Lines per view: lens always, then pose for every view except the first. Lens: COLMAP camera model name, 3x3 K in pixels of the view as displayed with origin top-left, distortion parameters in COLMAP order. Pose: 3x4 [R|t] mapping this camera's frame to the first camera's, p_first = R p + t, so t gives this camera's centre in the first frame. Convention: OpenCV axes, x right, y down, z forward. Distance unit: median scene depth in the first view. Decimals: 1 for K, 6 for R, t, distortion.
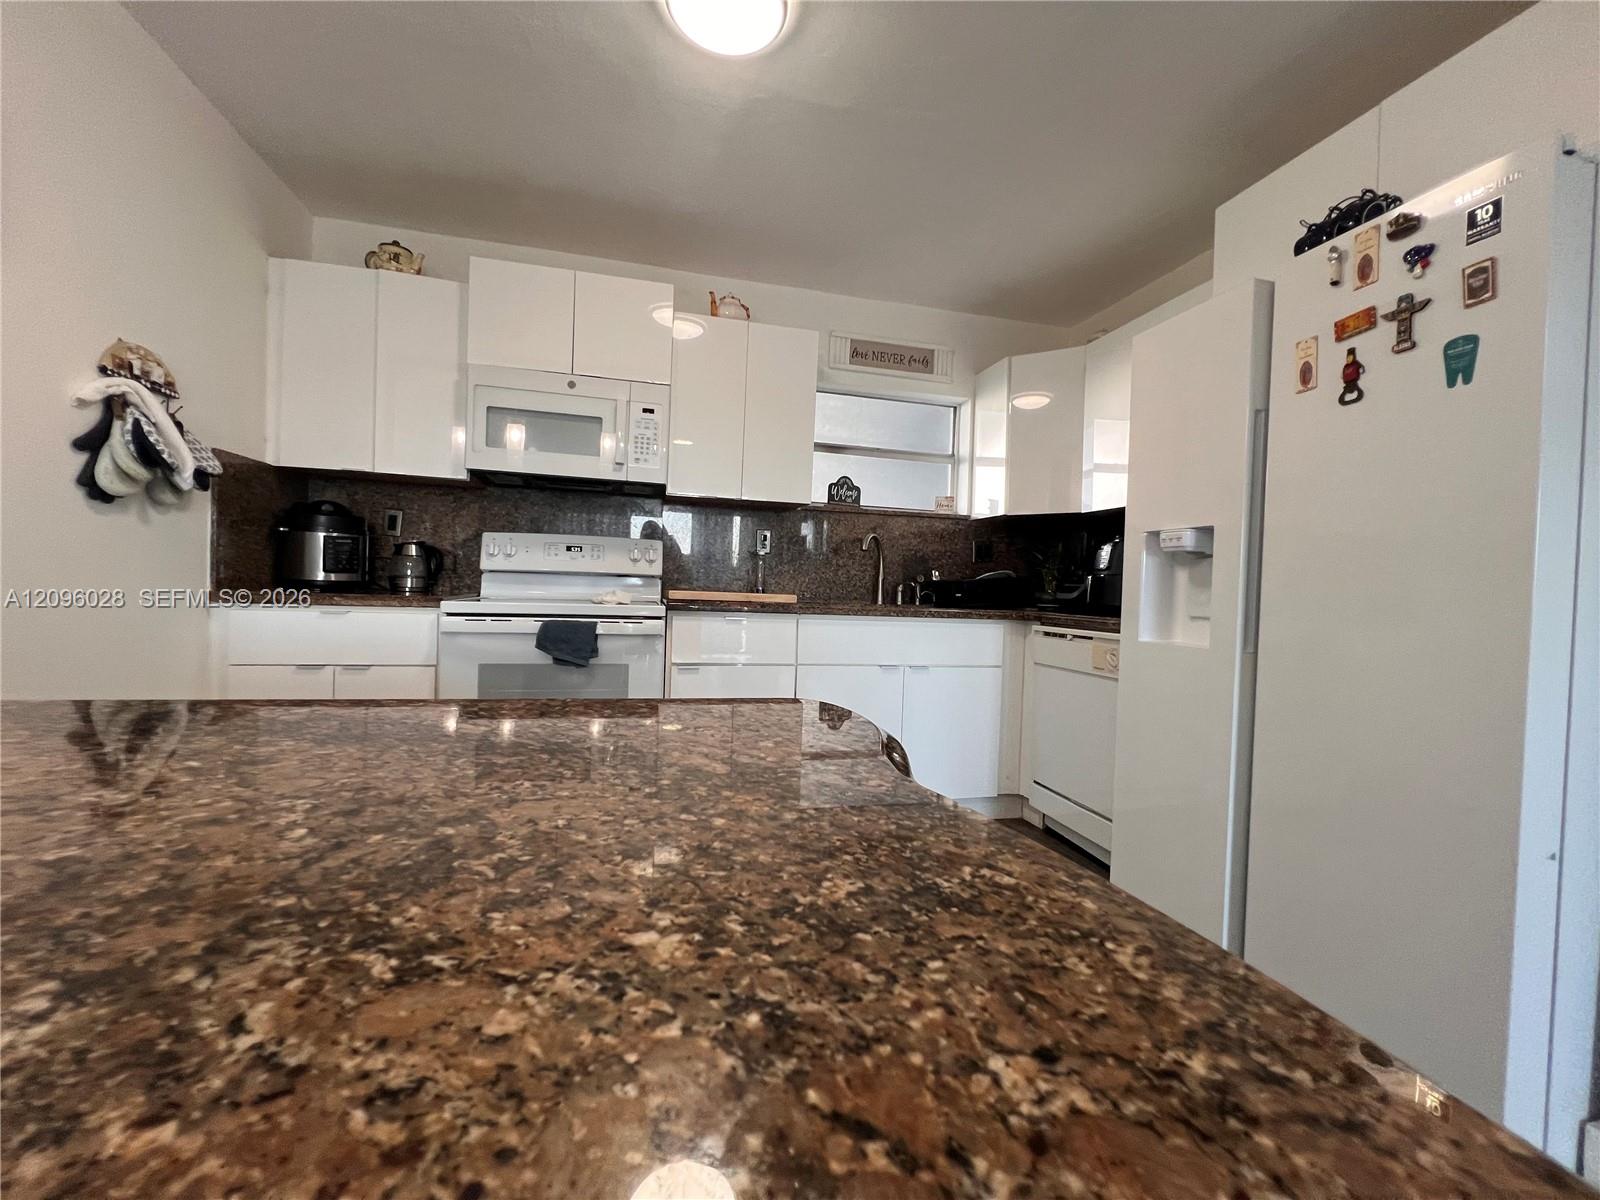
lens RADIAL K [[641.6, 0, 802.7], [0, 641.6, 596.2], [0, 0, 1]] dist [-0.001405, -0.000672]
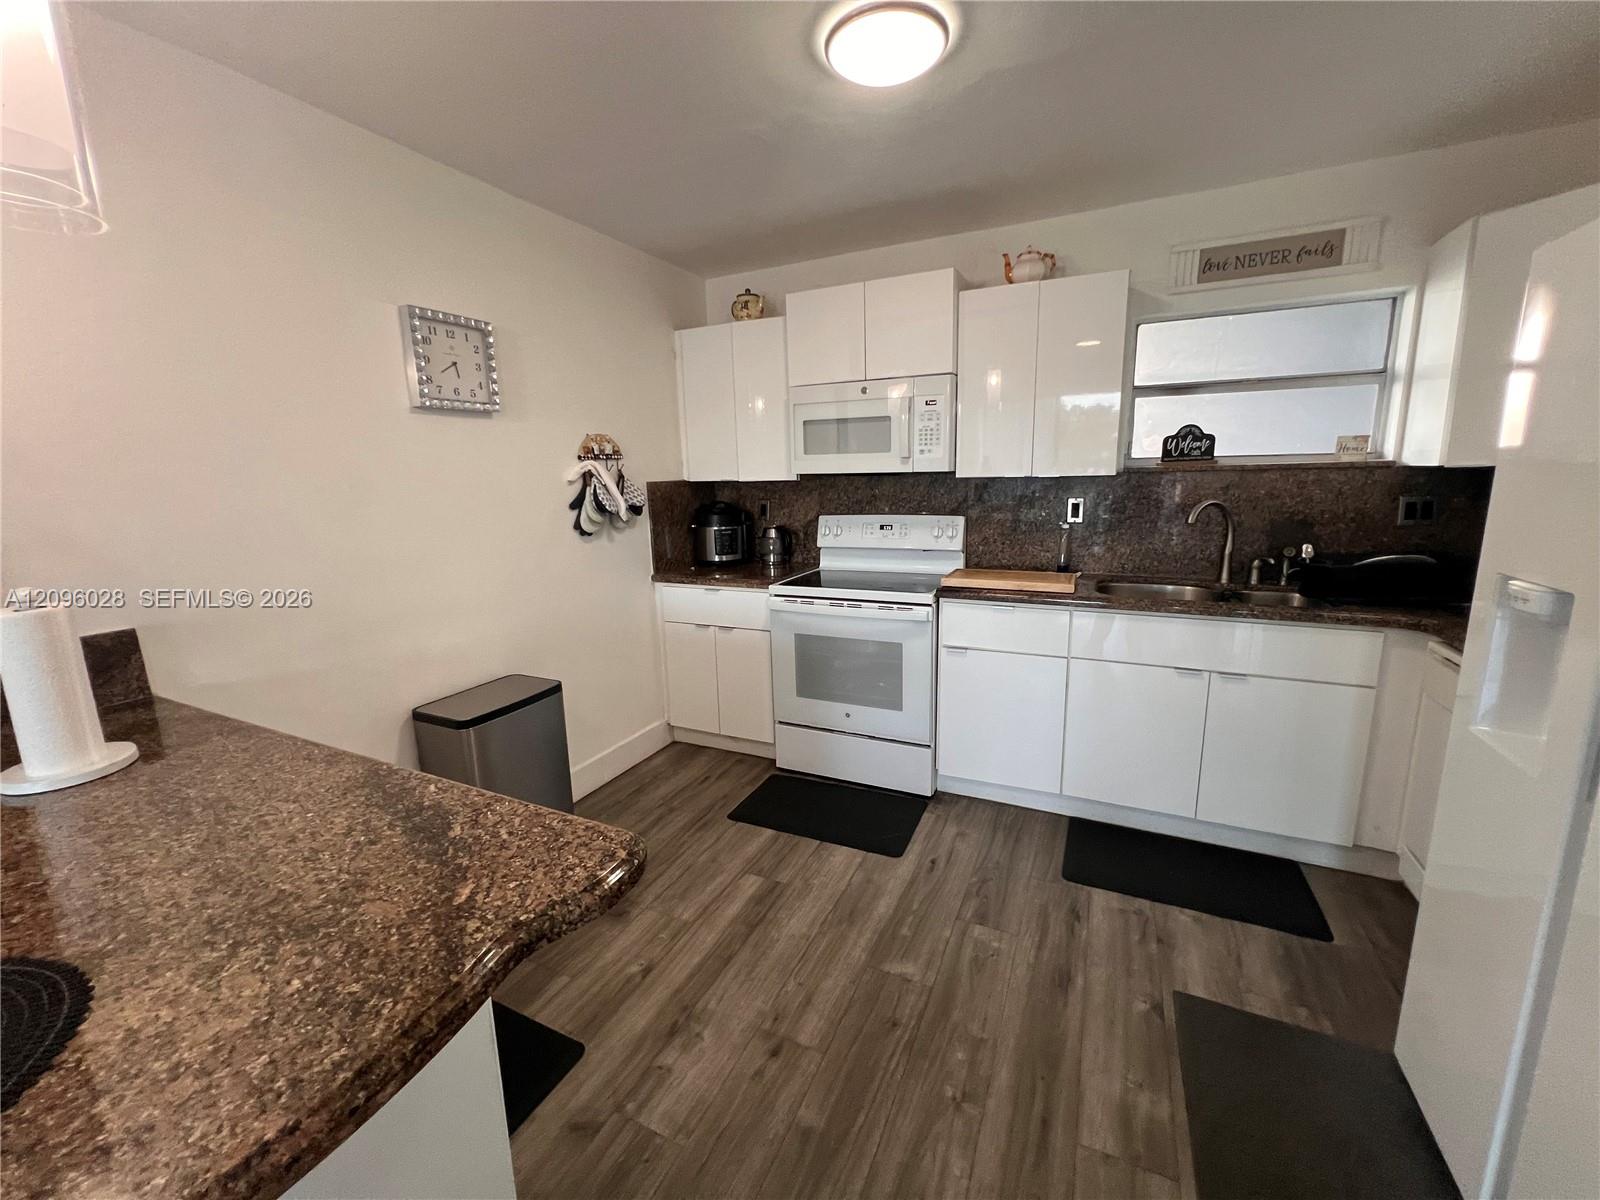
lens RADIAL K [[641.6, 0, 802.5], [0, 641.6, 600.9], [0, 0, 1]] dist [-0.001405, -0.000672]
pose [[0.768970, 0.074451, -0.634934, 0.296598], [0.036658, 0.986426, 0.160063, -0.150151], [0.638232, -0.146359, 0.755803, 0.028127]]
